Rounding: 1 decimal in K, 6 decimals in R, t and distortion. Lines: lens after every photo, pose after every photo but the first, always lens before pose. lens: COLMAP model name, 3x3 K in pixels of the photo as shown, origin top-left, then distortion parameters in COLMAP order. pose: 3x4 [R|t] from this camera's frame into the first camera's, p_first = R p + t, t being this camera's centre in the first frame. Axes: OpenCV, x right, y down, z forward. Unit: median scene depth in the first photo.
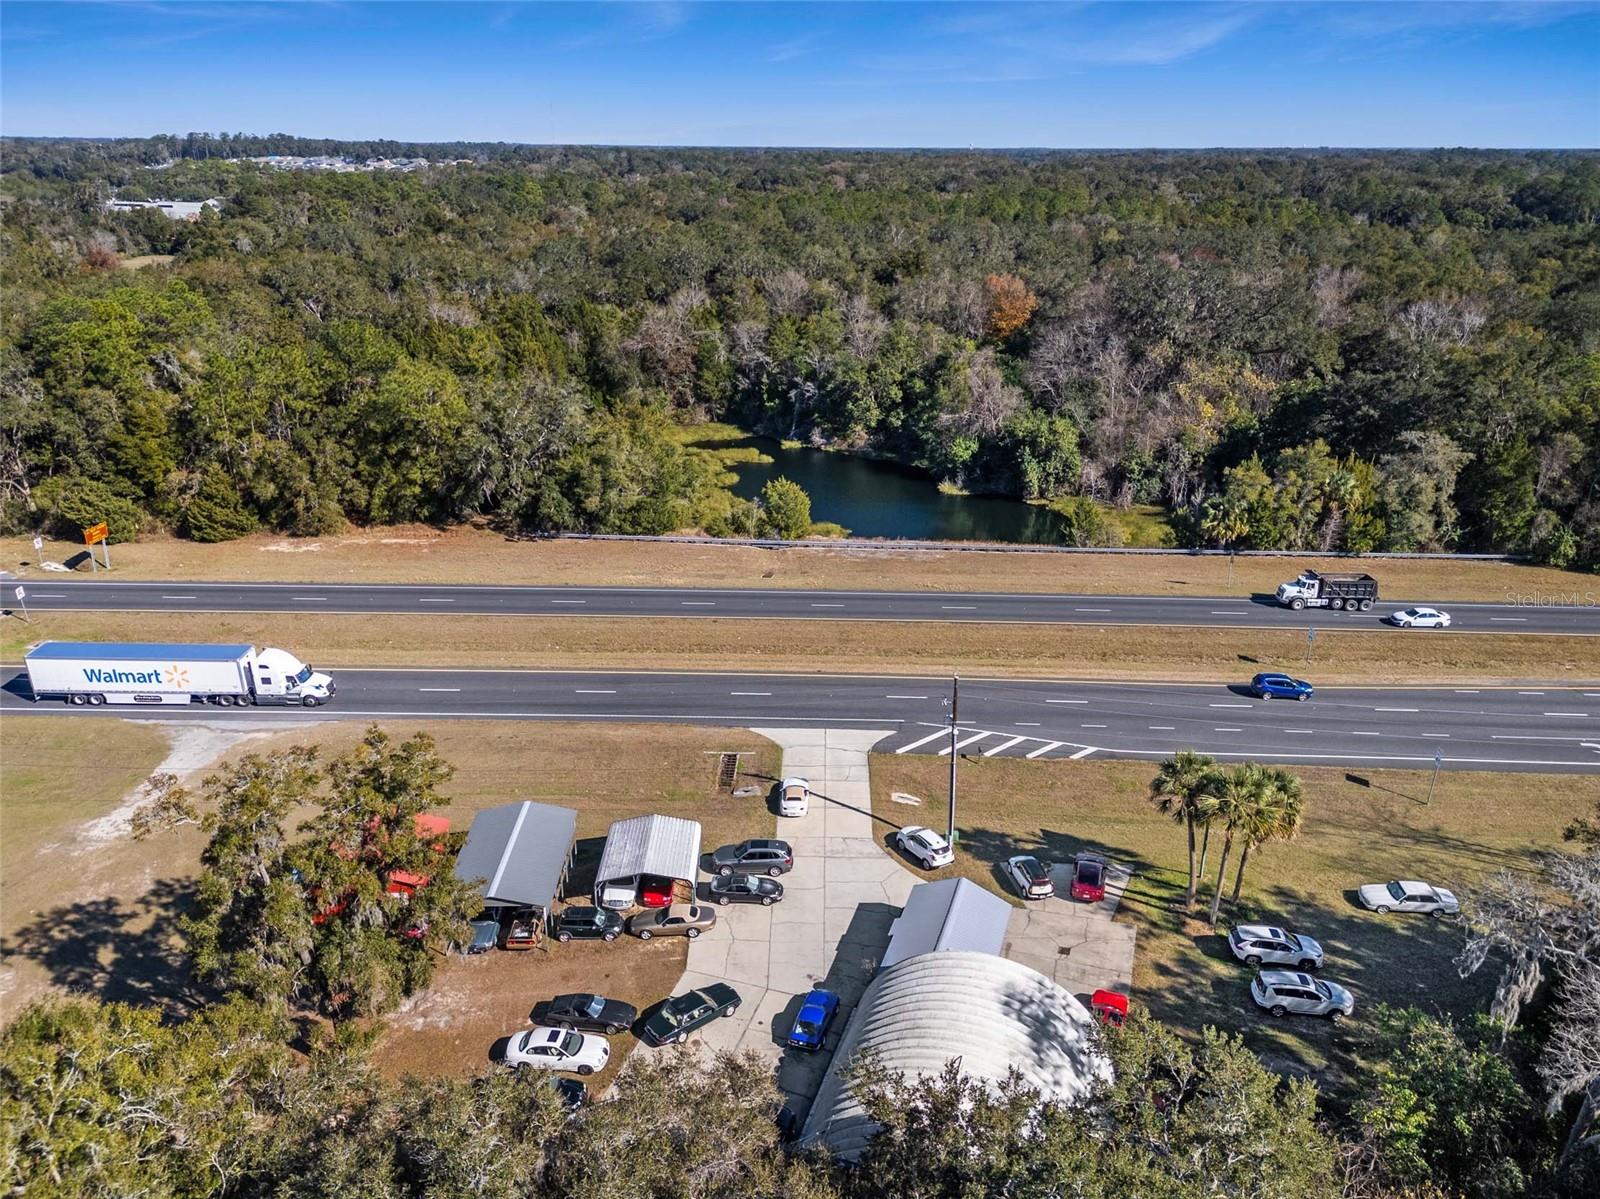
lens RADIAL K [[1165.4, 0, 803.9], [0, 1165.4, 611.2], [0, 0, 1]] dist [0.087649, -0.110631]
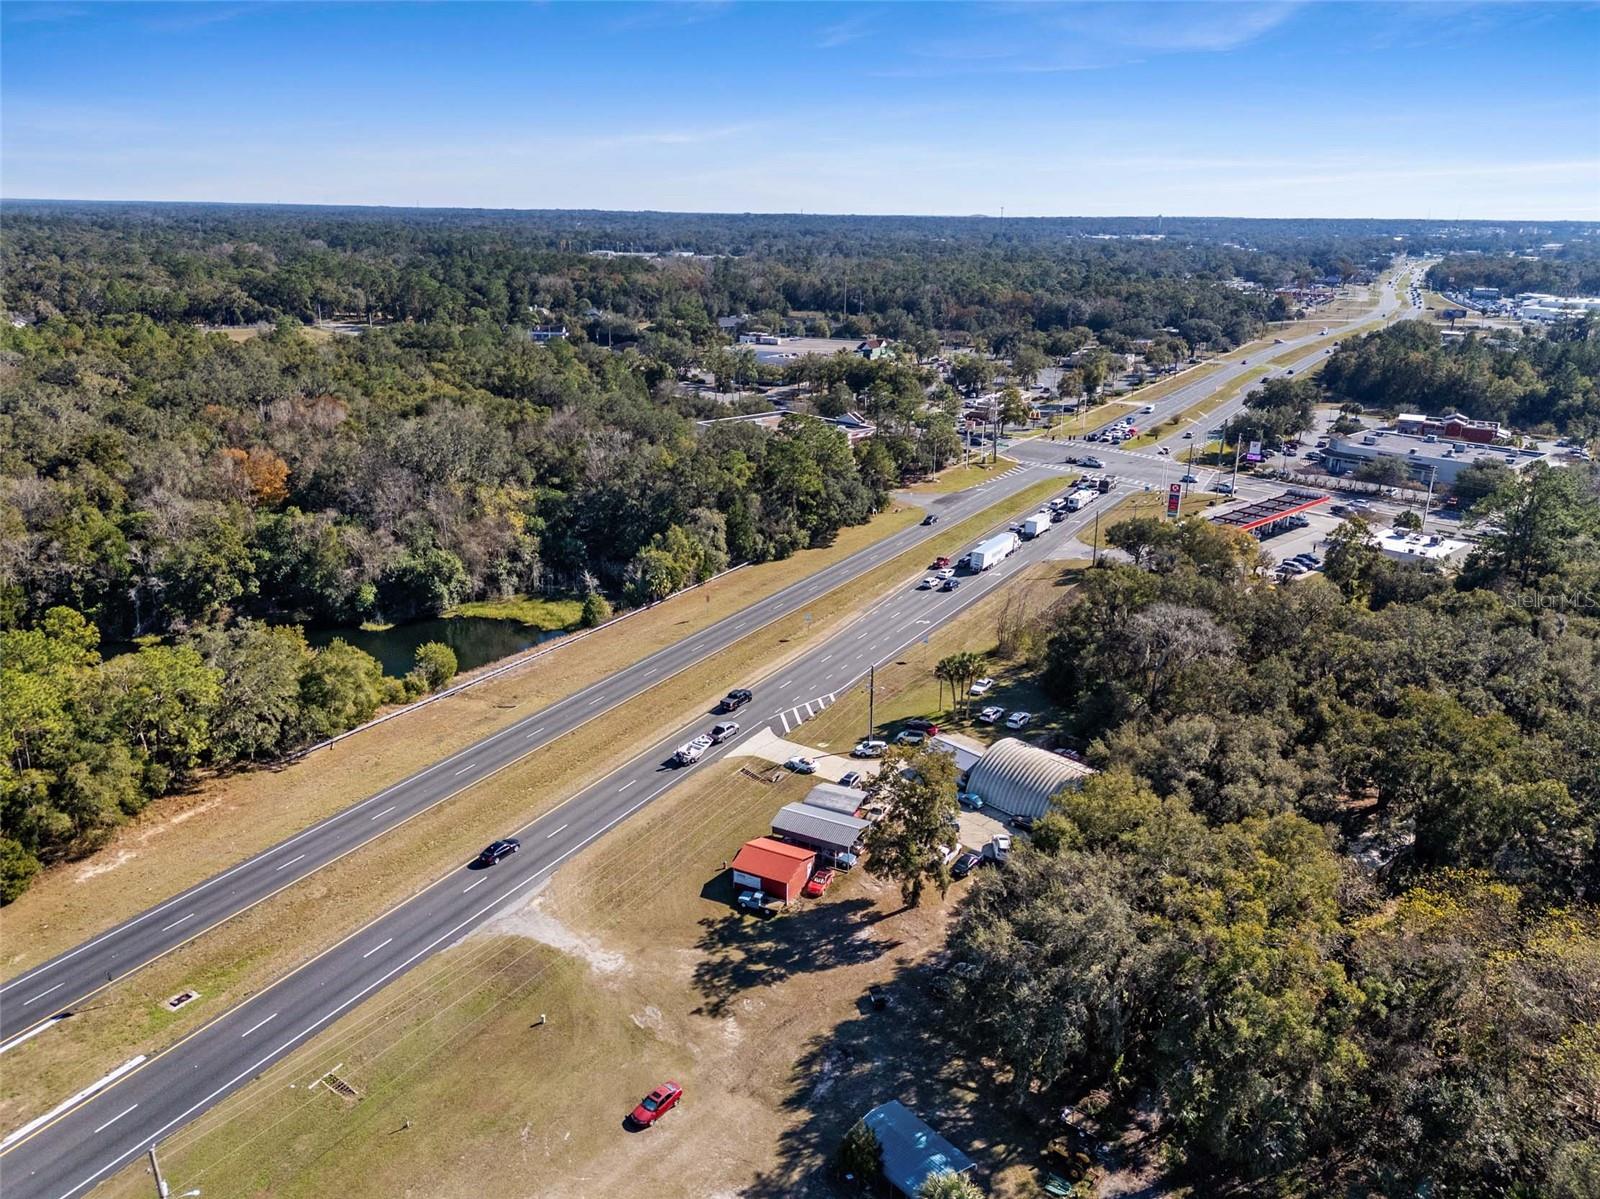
lens RADIAL K [[1176.4, 0, 810.3], [0, 1176.4, 598.9], [0, 0, 1]] dist [0.097592, -0.128707]
pose [[0.466205, -0.274737, 0.840935, -1.771231], [0.309820, 0.941063, 0.135689, -0.406294], [-0.828652, 0.197280, 0.523848, -0.072270]]
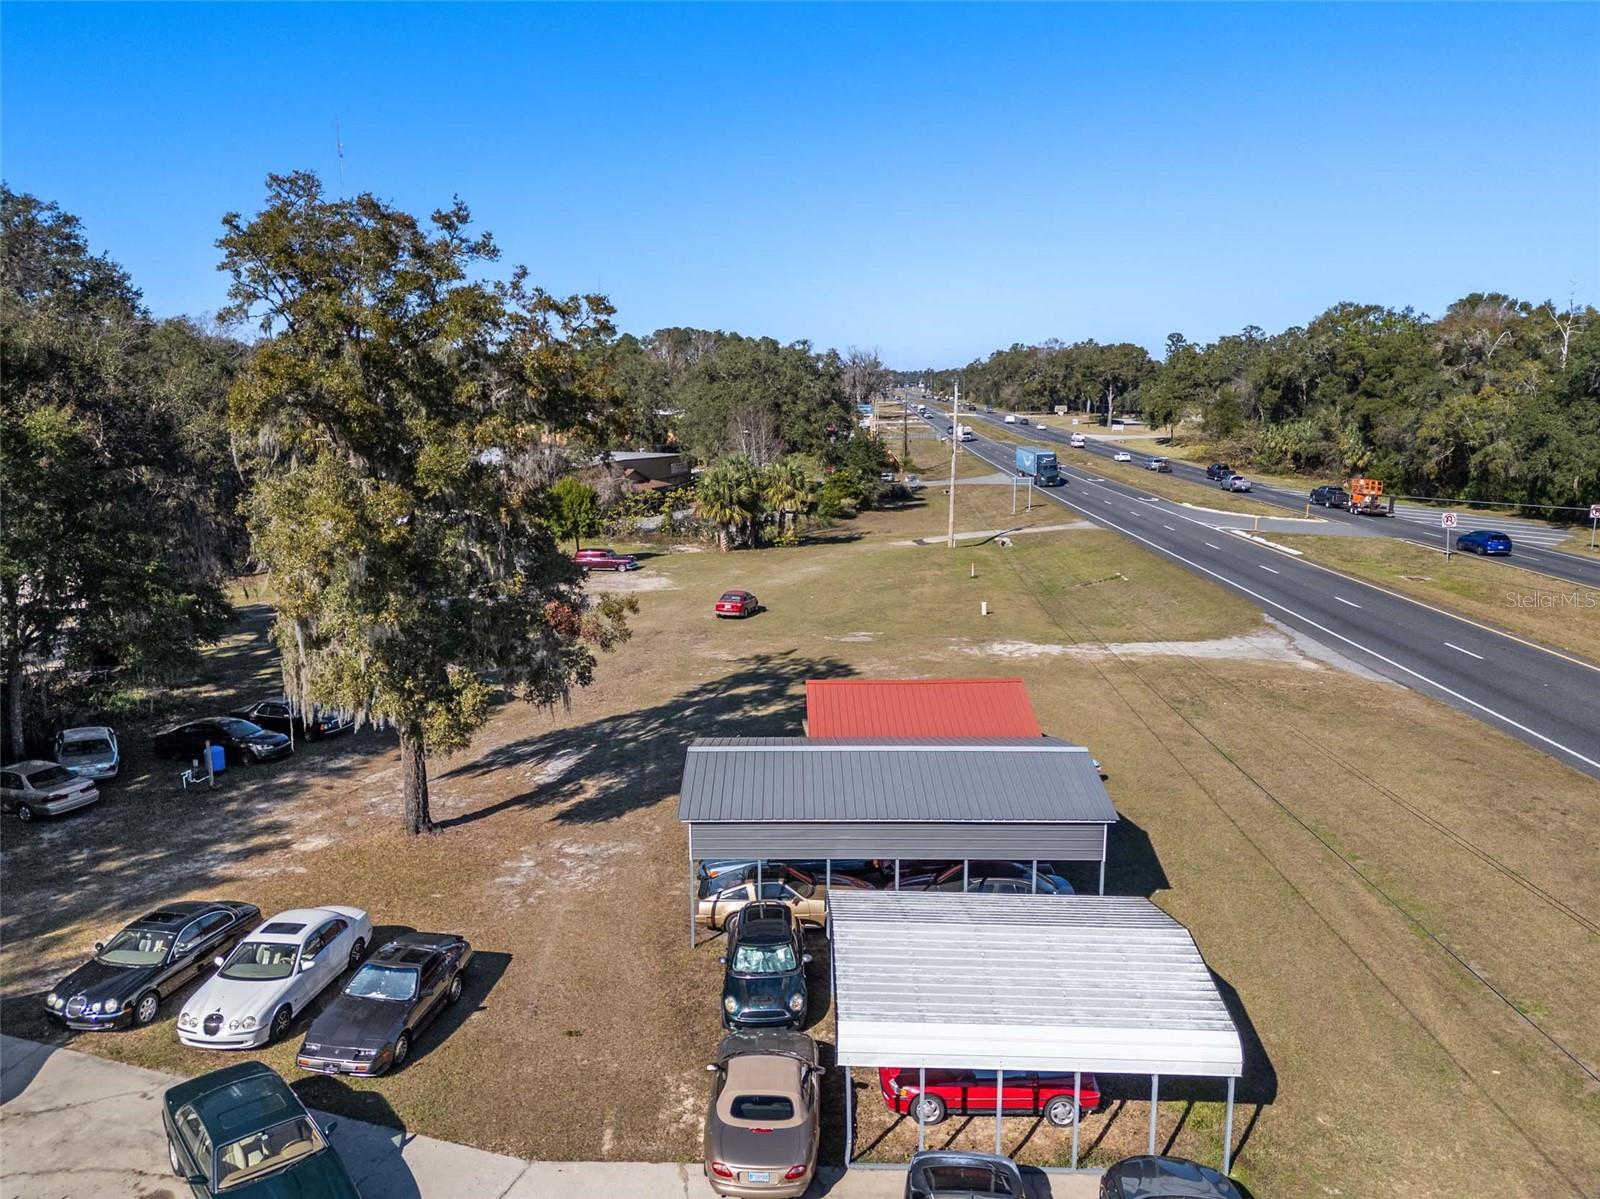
lens RADIAL K [[1165.4, 0, 803.9], [0, 1165.4, 611.2], [0, 0, 1]] dist [0.087649, -0.110631]
pose [[-0.005527, 0.185602, -0.982609, 0.162156], [-0.366926, 0.913708, 0.174651, 0.087333], [0.930234, 0.361510, 0.063052, 0.917767]]
